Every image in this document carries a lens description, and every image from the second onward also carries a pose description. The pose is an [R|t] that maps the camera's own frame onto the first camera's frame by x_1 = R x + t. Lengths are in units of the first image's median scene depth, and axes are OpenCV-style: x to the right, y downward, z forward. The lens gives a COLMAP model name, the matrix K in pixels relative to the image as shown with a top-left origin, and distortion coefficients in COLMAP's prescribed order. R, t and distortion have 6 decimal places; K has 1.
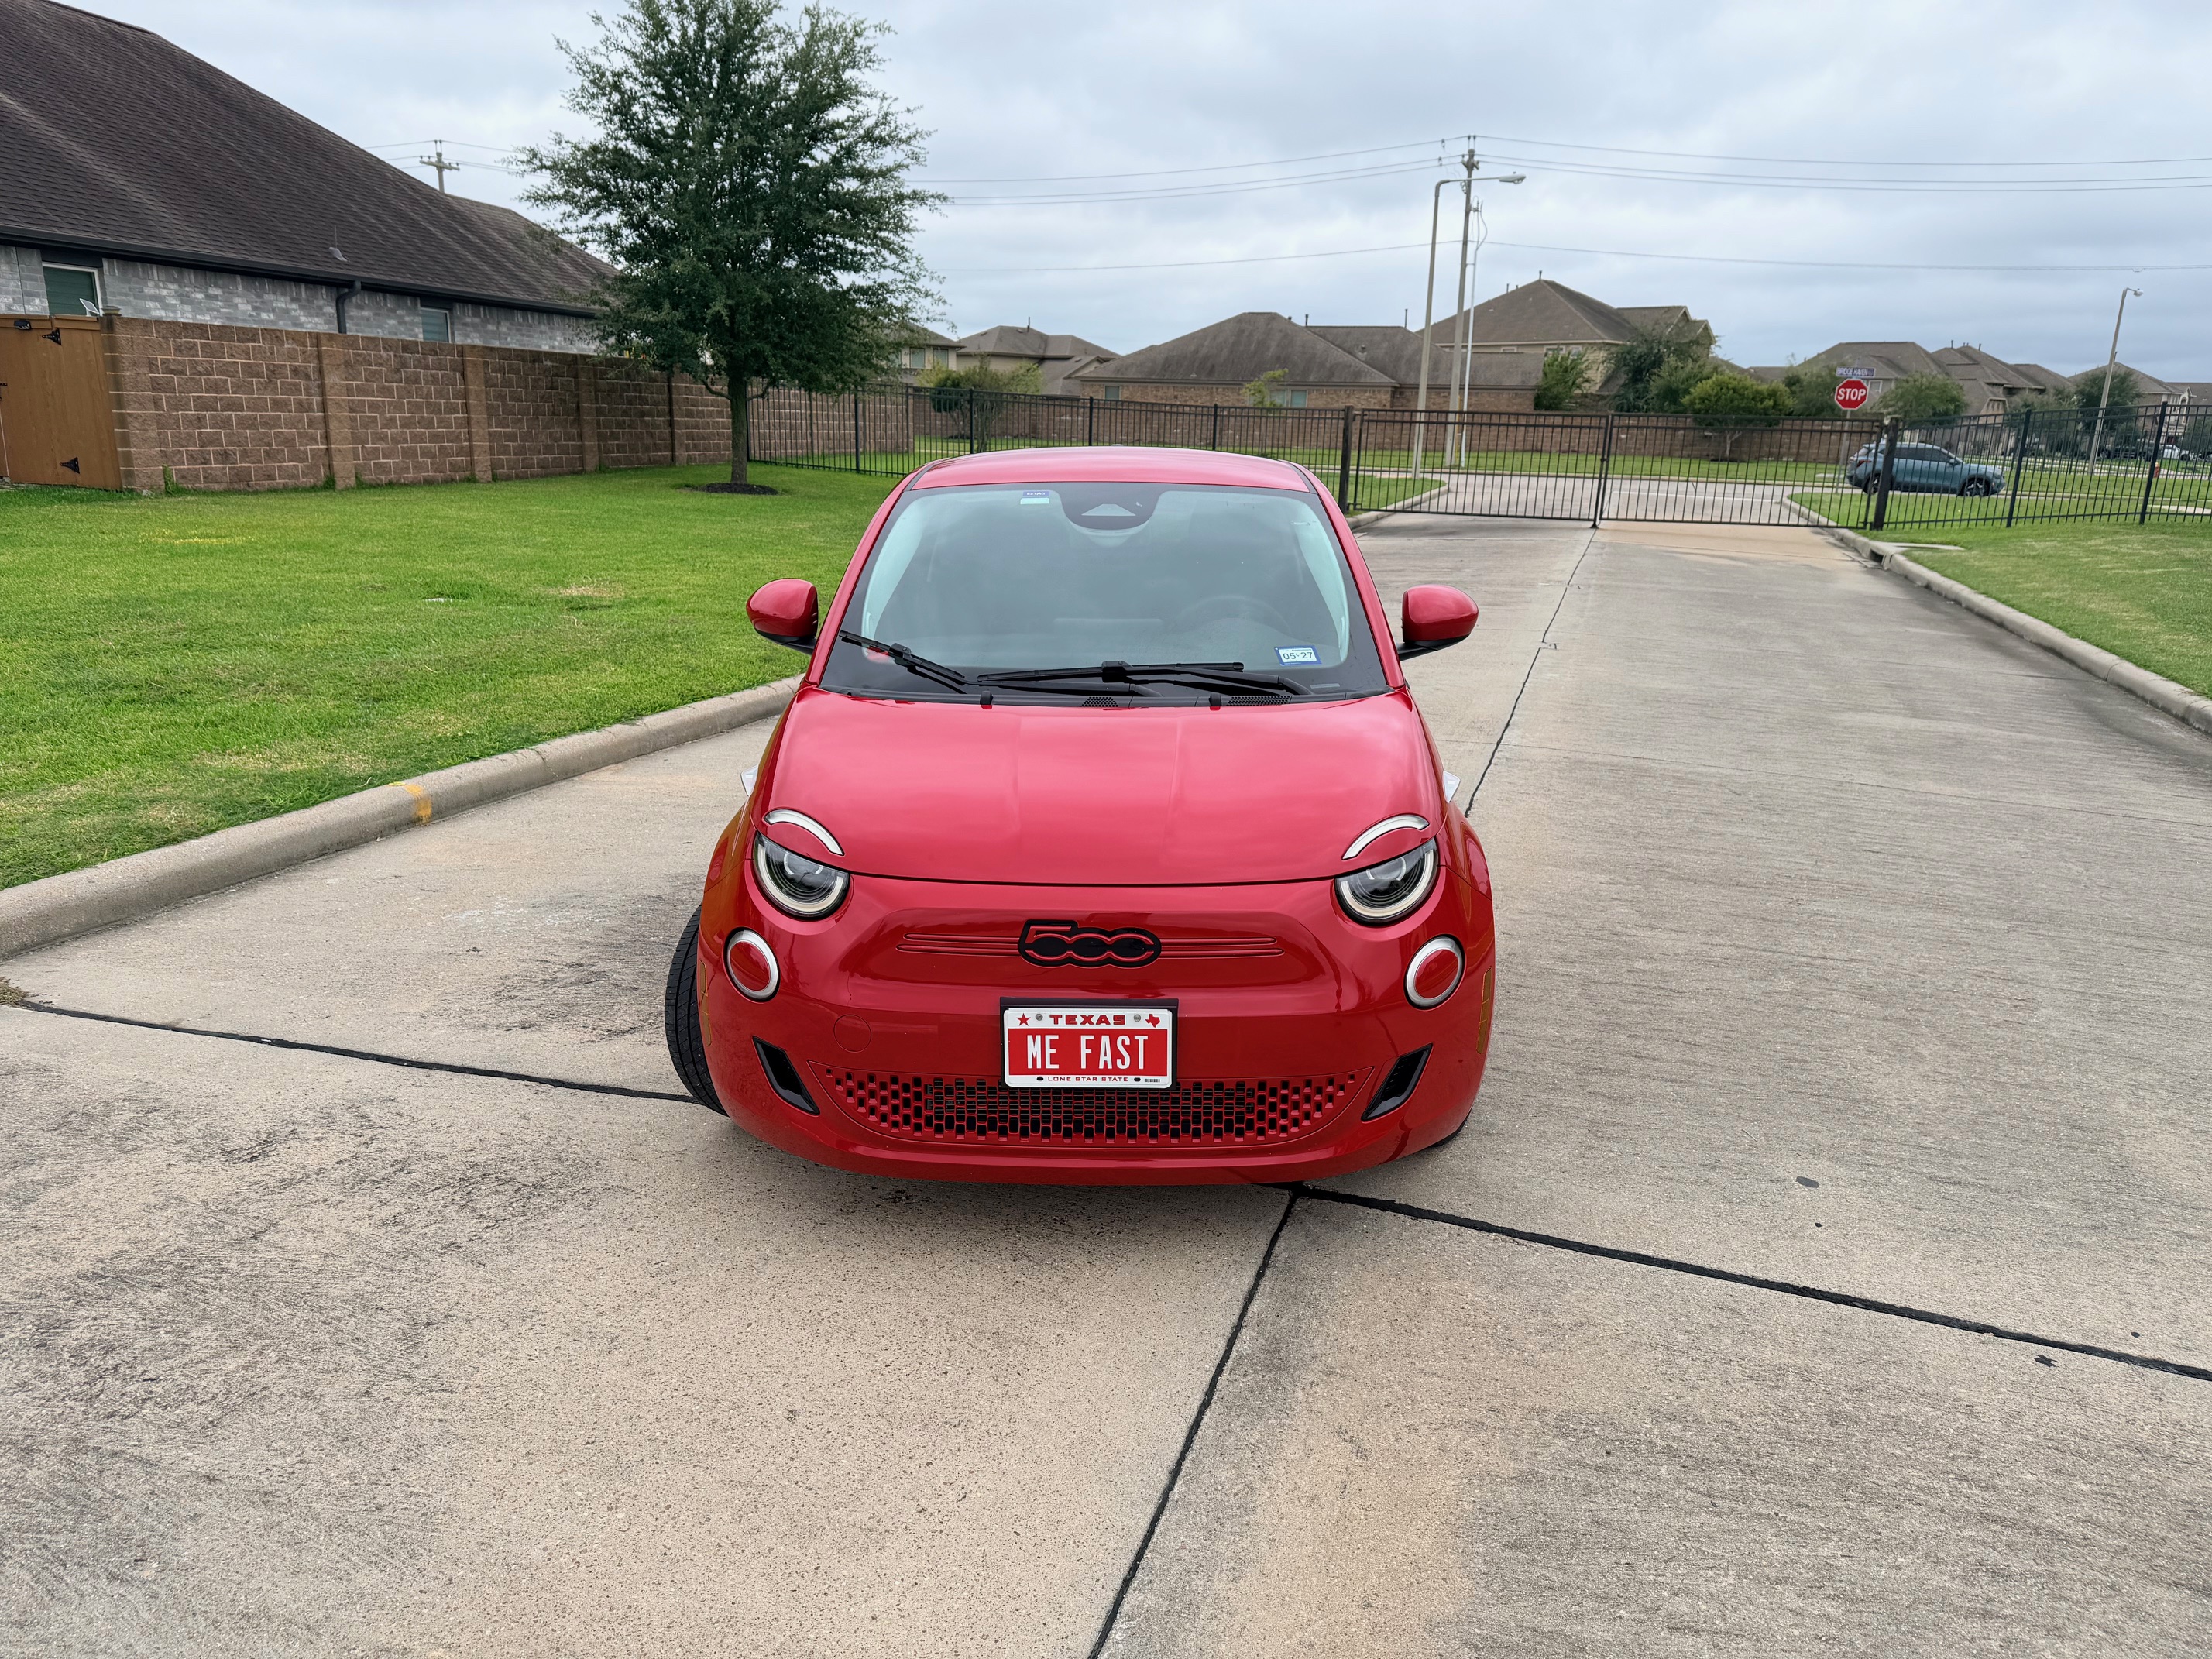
lens RADIAL K [[1535.8, 0, 1157.8], [0, 1535.8, 699.2], [0, 0, 1]] dist [0.105656, -0.171571]
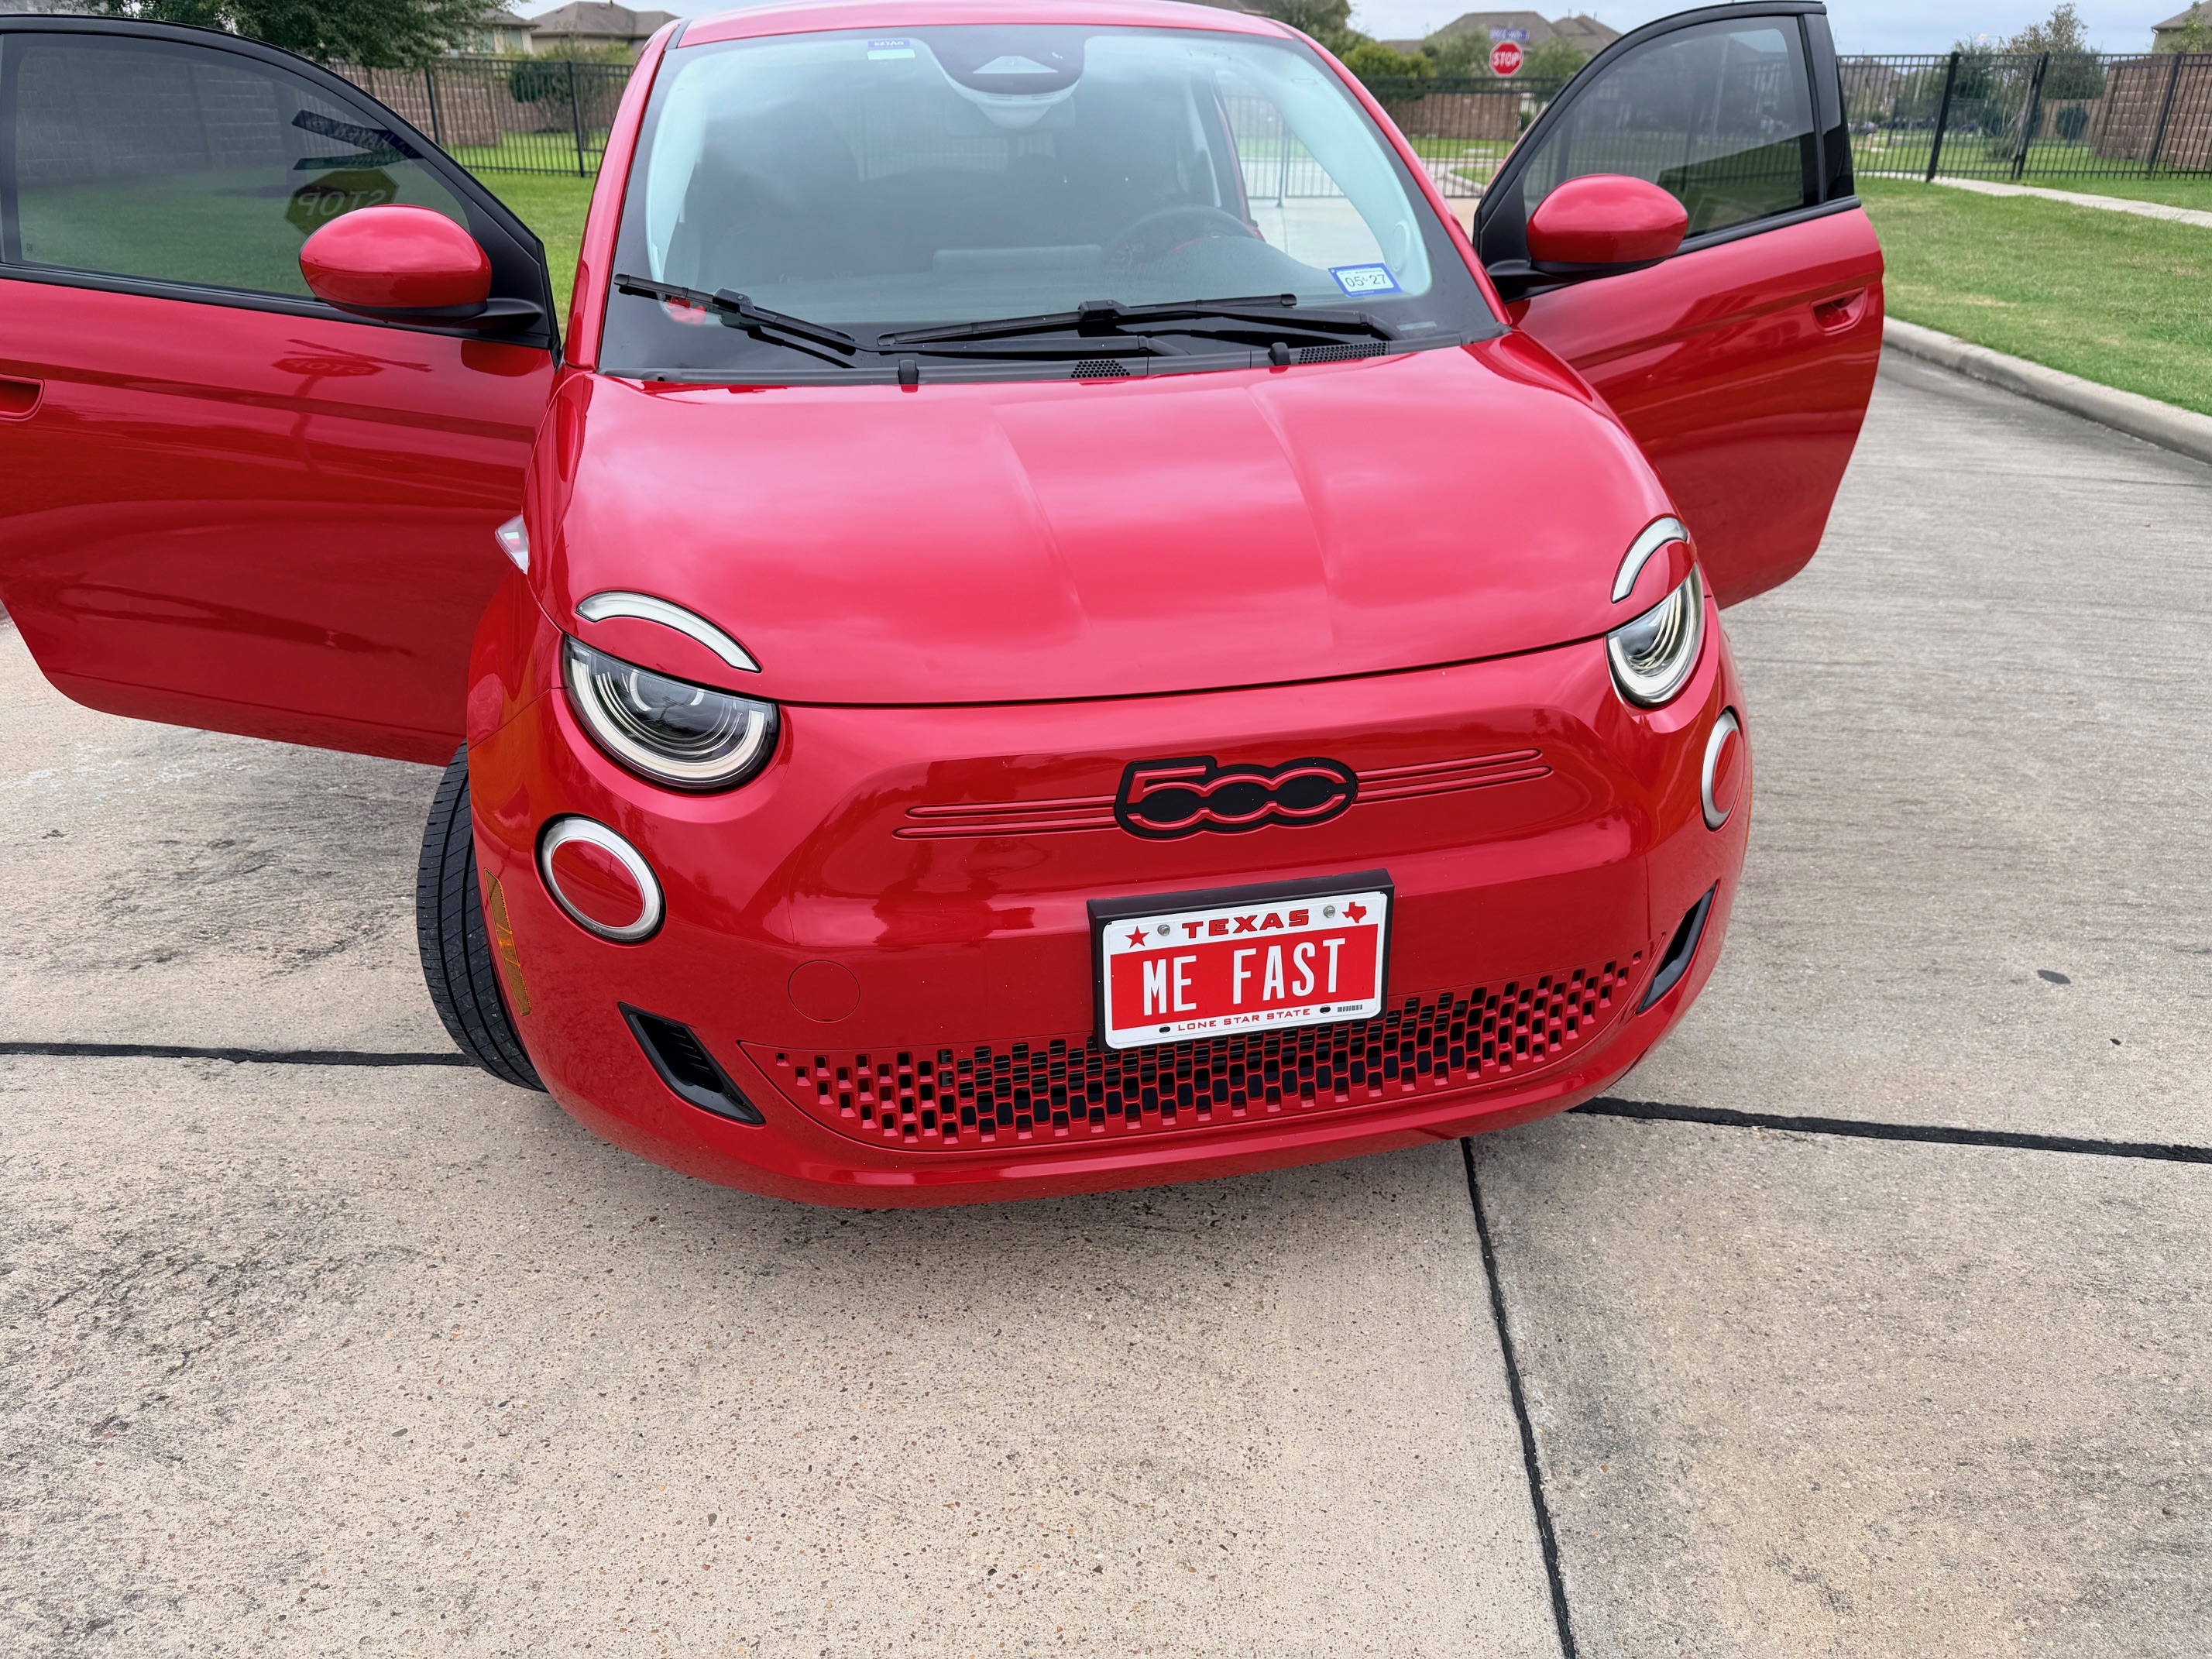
lens RADIAL K [[1643.0, 0, 1106.7], [0, 1643.0, 685.9], [0, 0, 1]] dist [0.001503, -0.011215]
pose [[0.982306, -0.088337, 0.165139, -0.181482], [0.060331, 0.984023, 0.167509, 0.016848], [-0.177298, -0.154582, 0.971941, 0.421085]]
